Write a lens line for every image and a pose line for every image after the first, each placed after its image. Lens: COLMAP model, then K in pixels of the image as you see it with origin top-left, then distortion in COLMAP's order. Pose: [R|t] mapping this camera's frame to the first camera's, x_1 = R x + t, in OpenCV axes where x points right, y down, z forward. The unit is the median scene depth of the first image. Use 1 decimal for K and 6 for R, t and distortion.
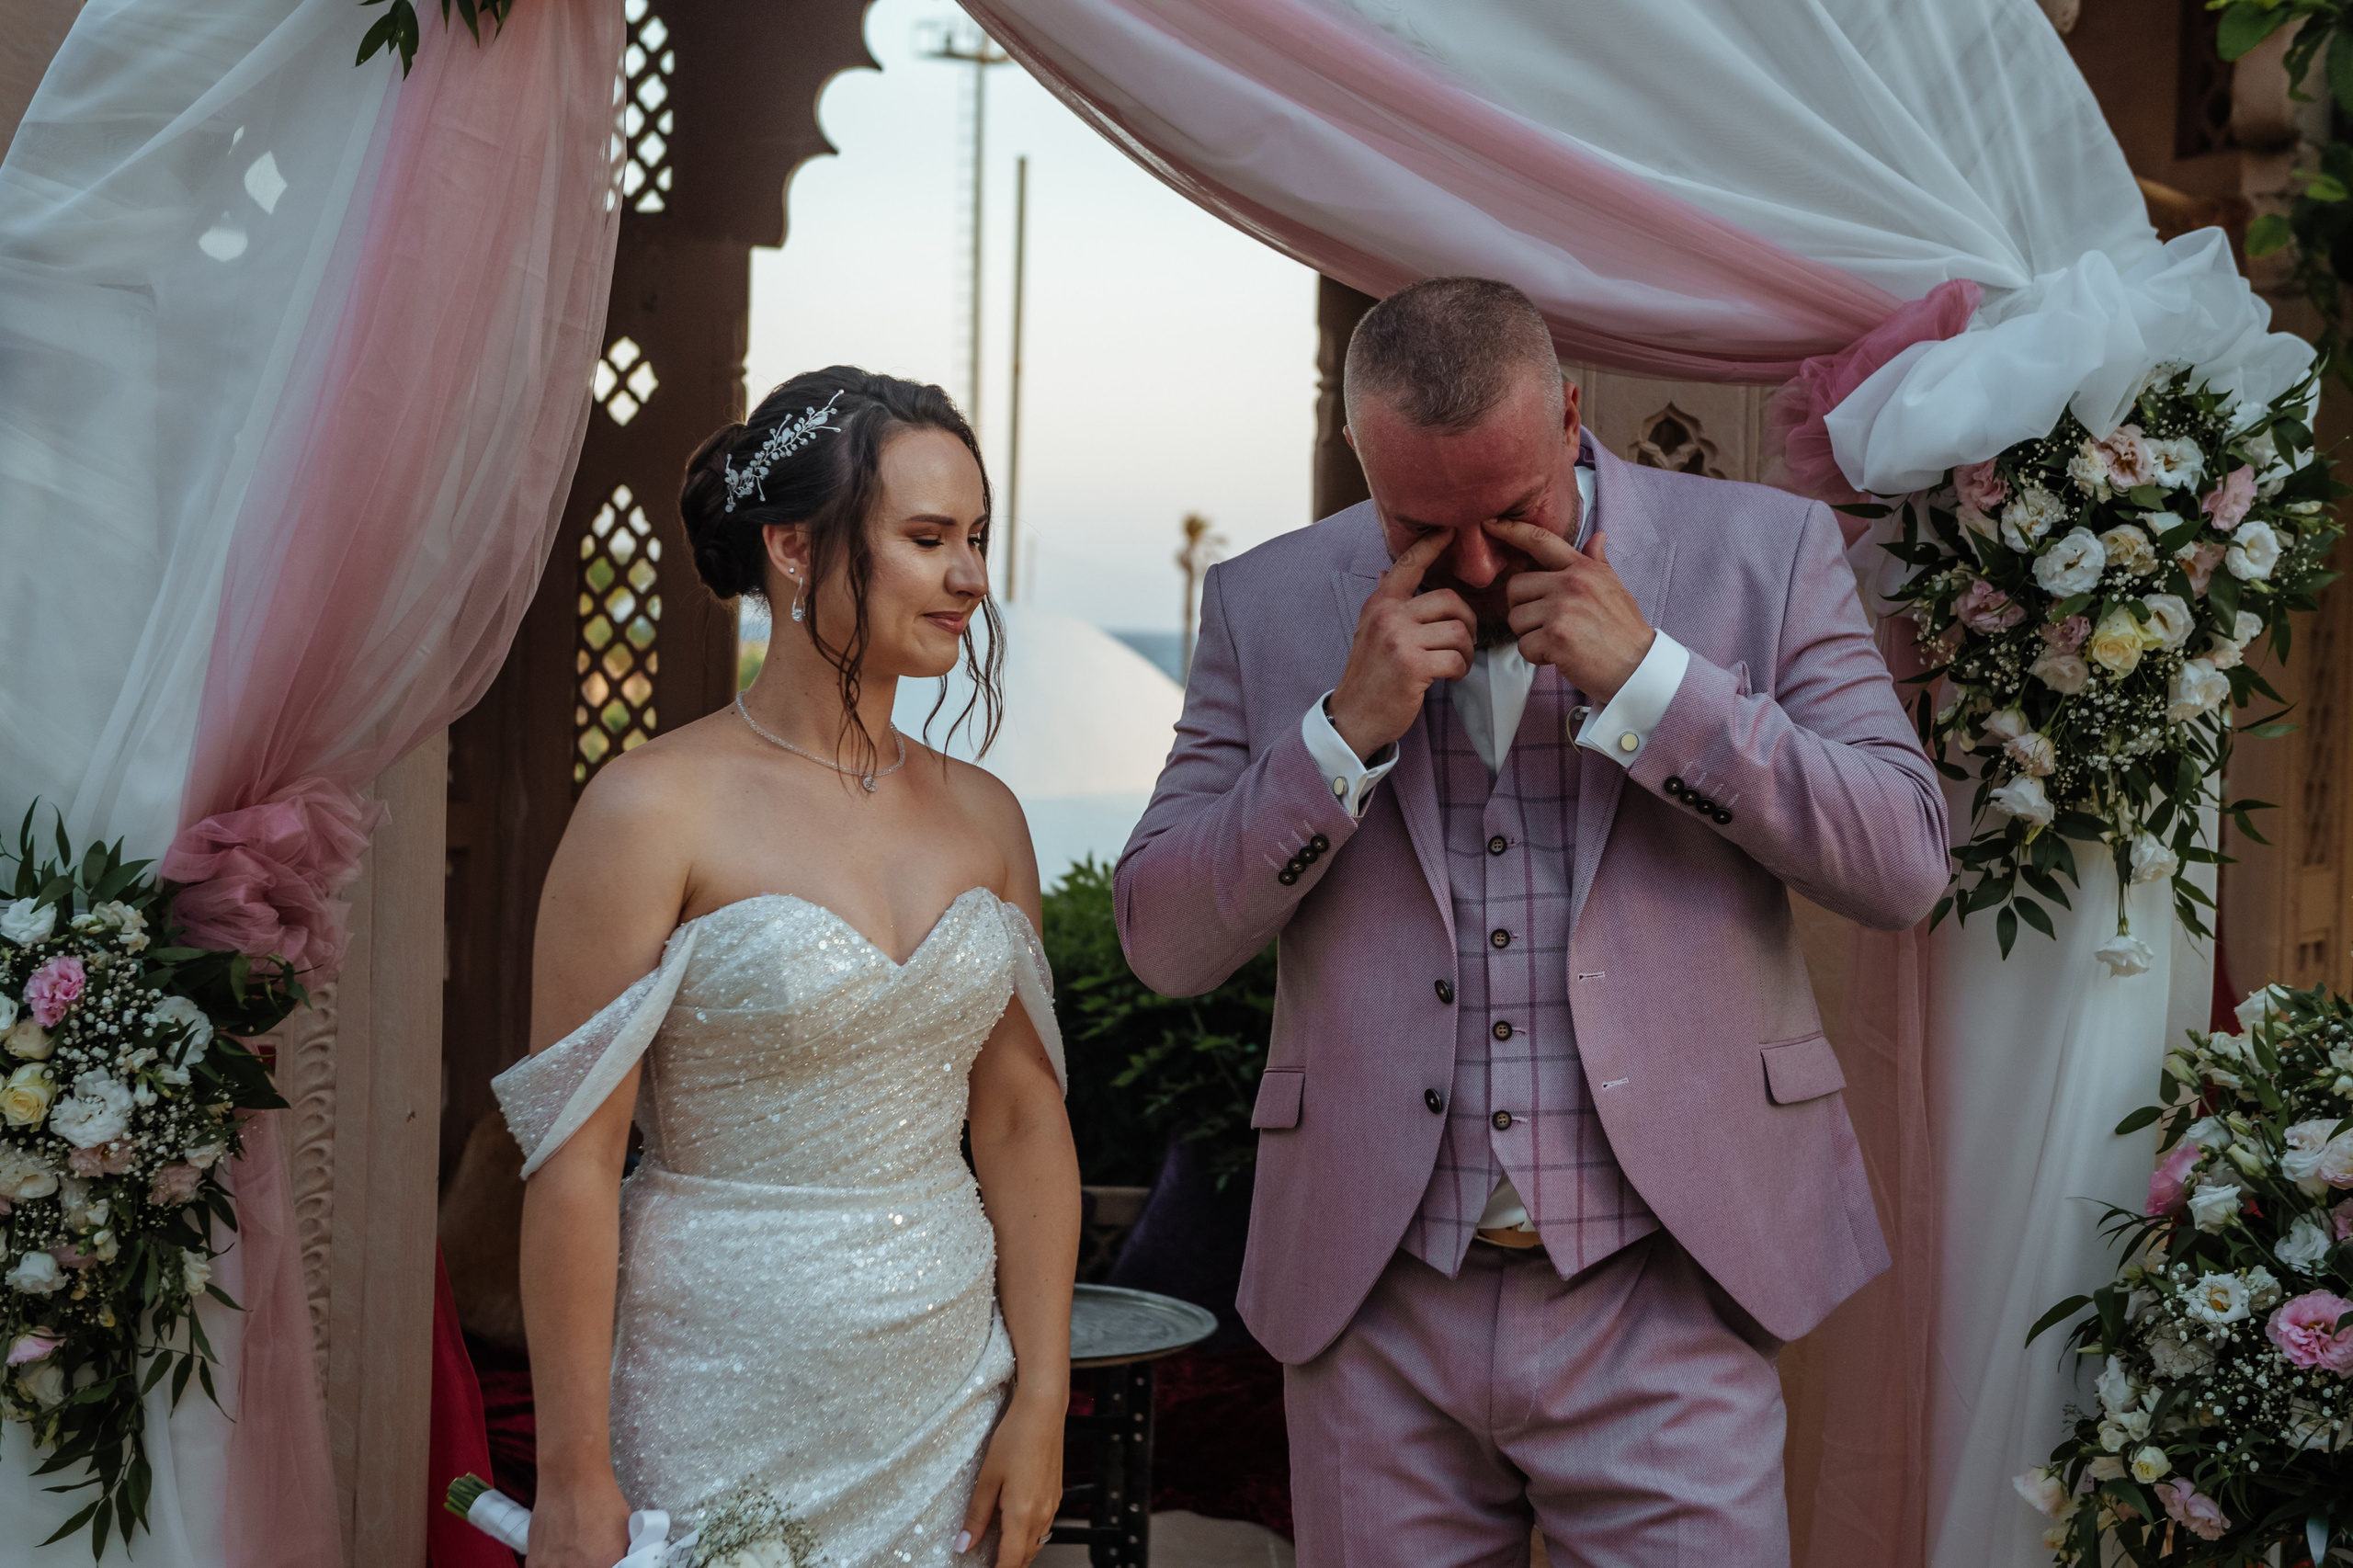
lens RADIAL K [[4391.2, 0, 1184.1], [0, 4391.2, 770.7], [0, 0, 1]] dist [0.215290, 0.000000]
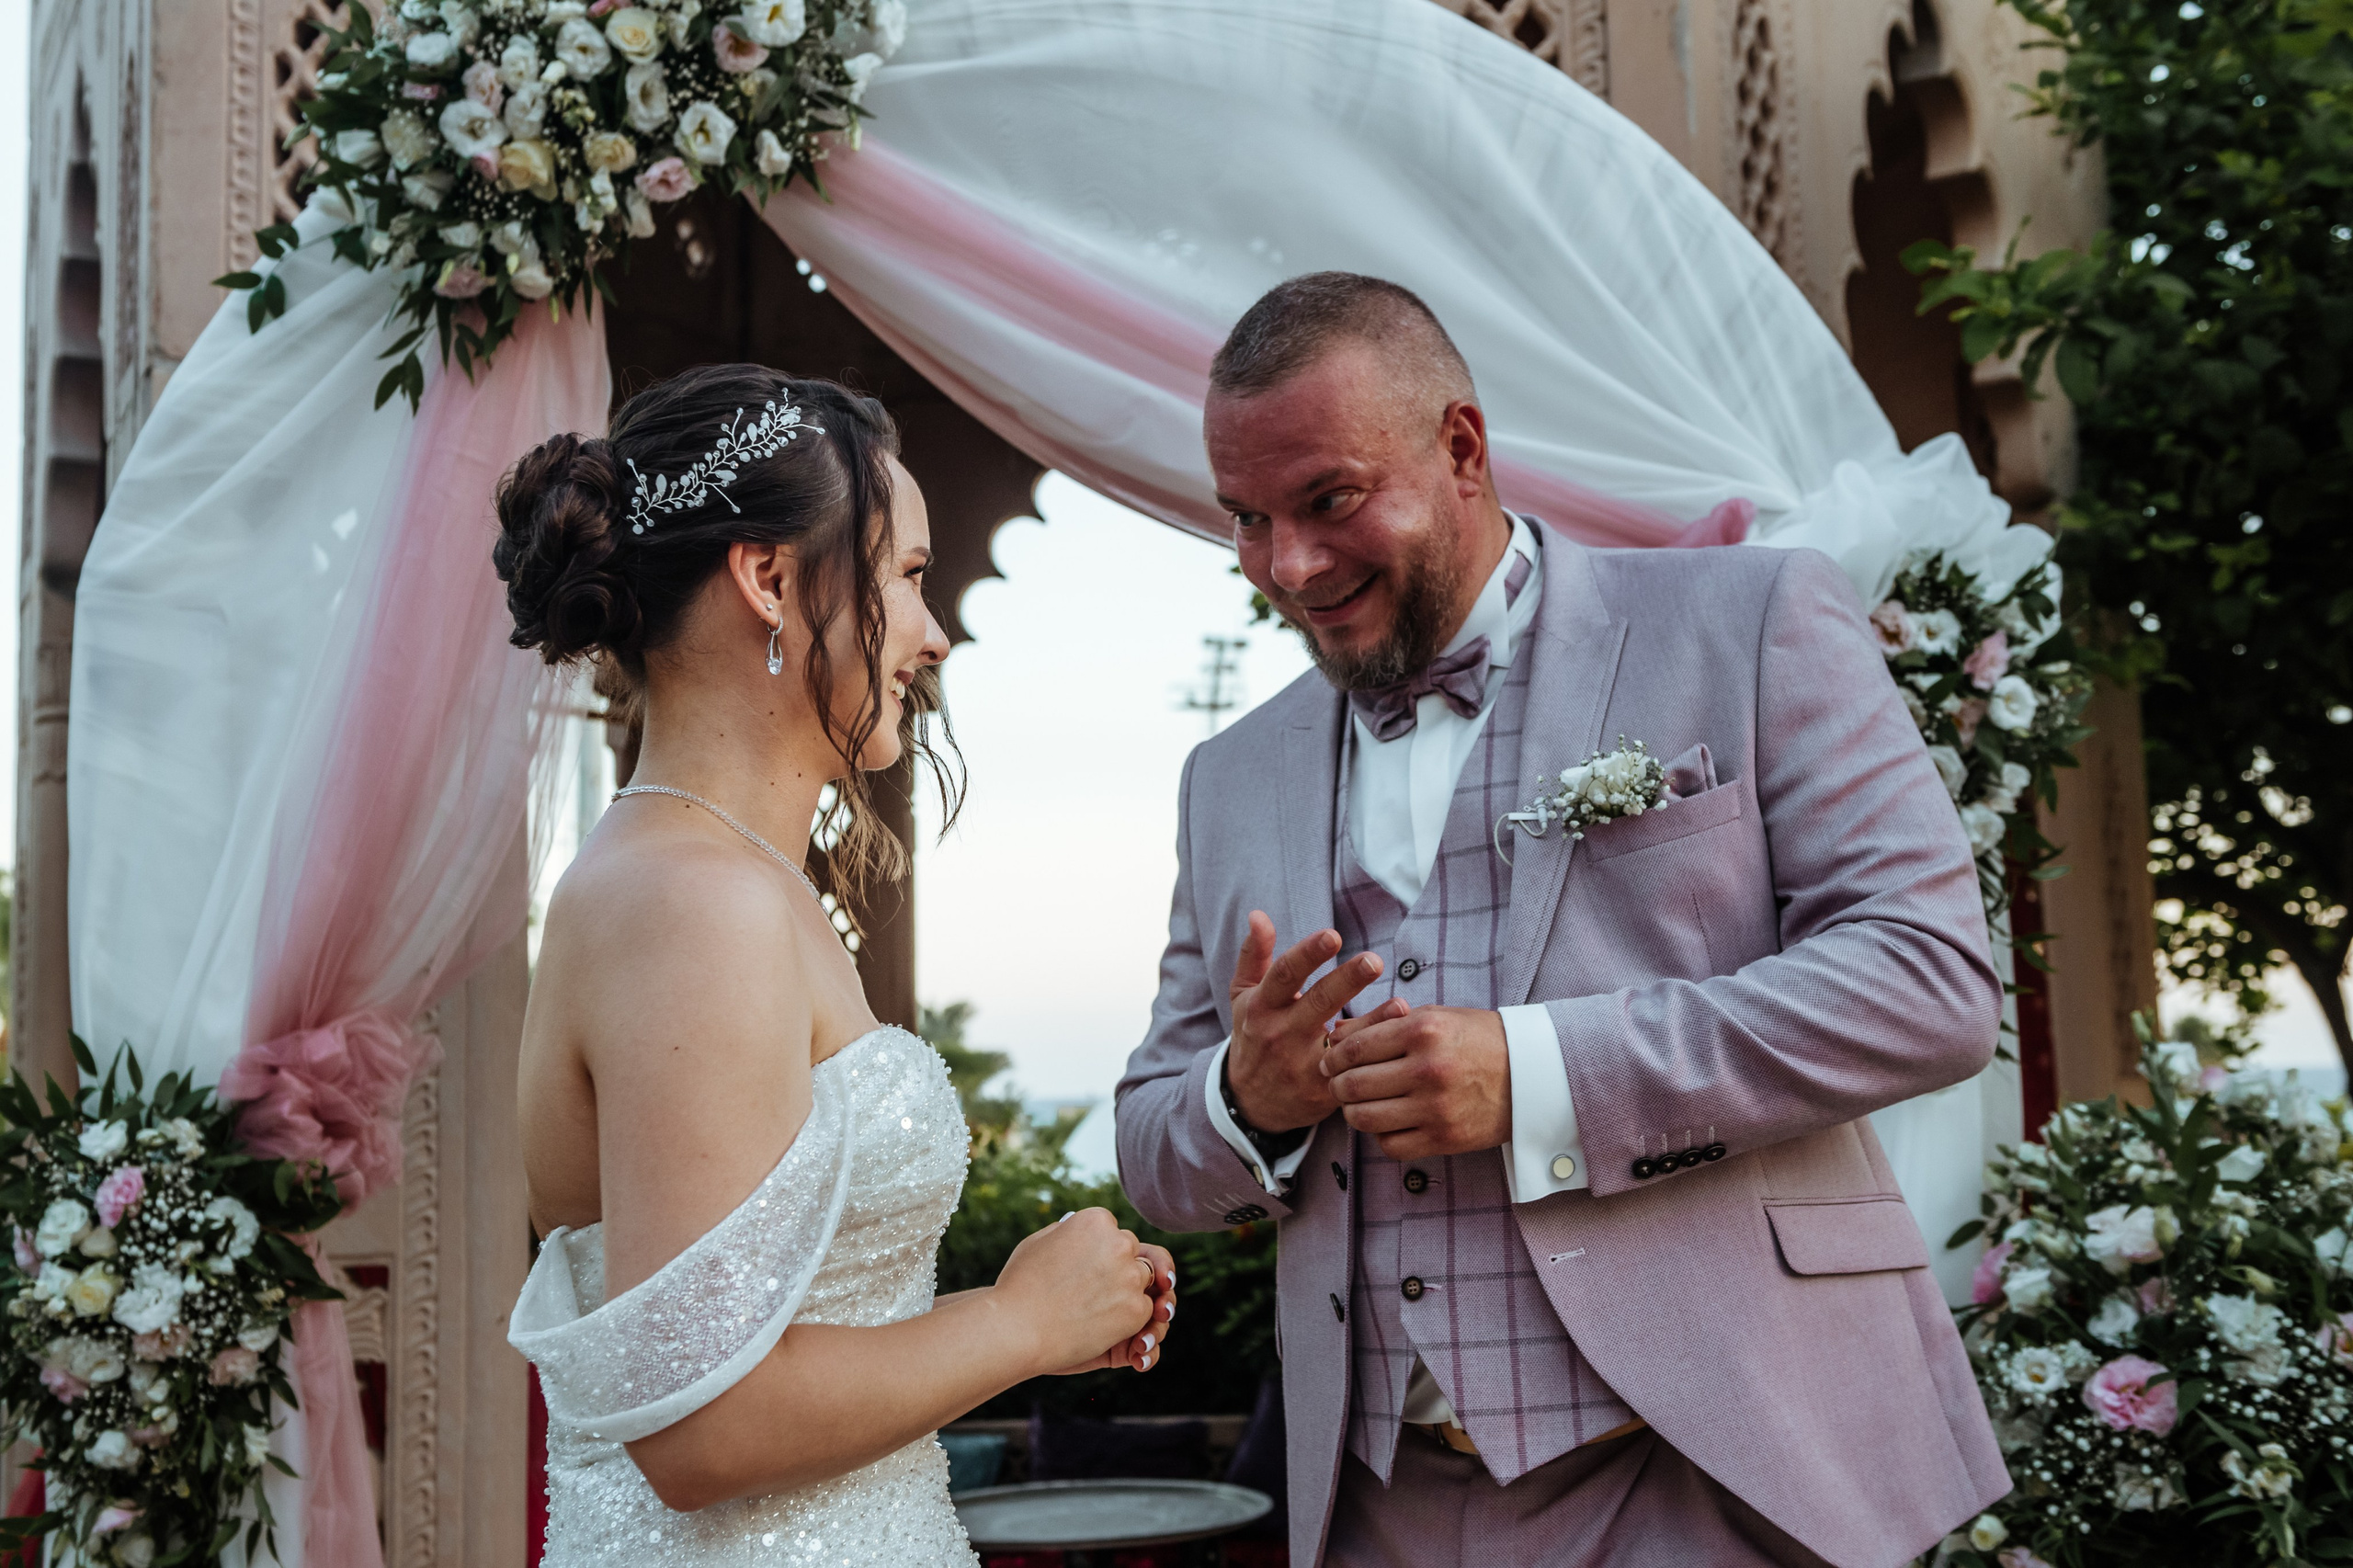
lens RADIAL K [[2904.6, 0, 1177.9], [0, 2904.6, 773.0], [0, 0, 1]] dist [0.061425, 0.000000]
pose [[0.995818, -0.060664, -0.068314, 0.078021], [0.049955, 0.987603, -0.148808, 0.067042], [0.076494, 0.144773, 0.986504, 0.250874]]
